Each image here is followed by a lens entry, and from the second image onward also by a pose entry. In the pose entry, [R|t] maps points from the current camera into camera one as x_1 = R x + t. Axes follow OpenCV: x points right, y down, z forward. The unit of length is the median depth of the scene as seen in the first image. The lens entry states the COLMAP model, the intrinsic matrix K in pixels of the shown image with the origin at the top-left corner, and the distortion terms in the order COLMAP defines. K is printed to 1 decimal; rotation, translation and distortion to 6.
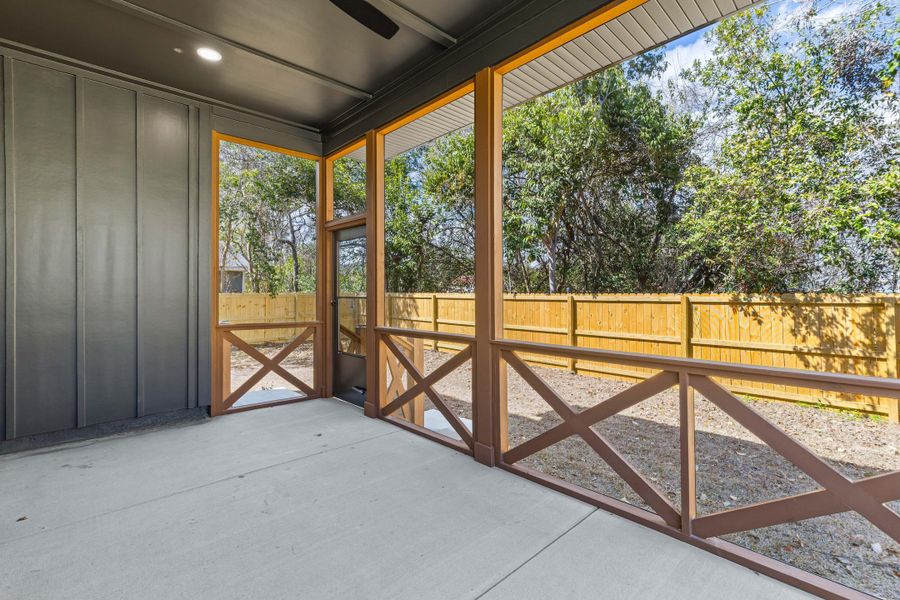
lens RADIAL K [[462.2, 0, 468.8], [0, 462.2, 301.5], [0, 0, 1]] dist [0.000335, 0.000016]
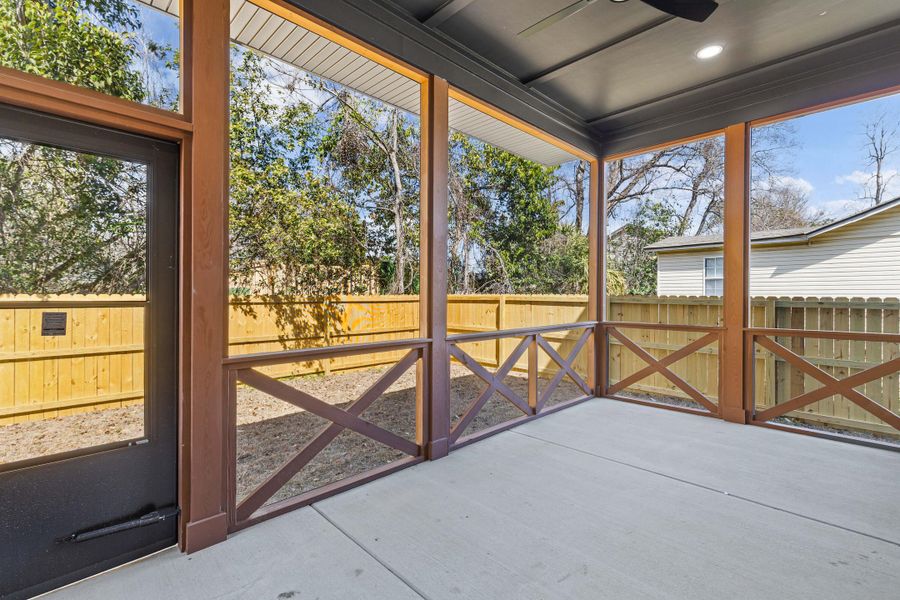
lens RADIAL K [[414.5, 0, 461.7], [0, 414.5, 291.6], [0, 0, 1]] dist [0.003137, 0.000337]
pose [[-0.085050, 0.006155, 0.996358, -0.542316], [0.010538, 0.999931, -0.005277, -0.012530], [-0.996321, 0.010051, -0.085109, 0.606432]]
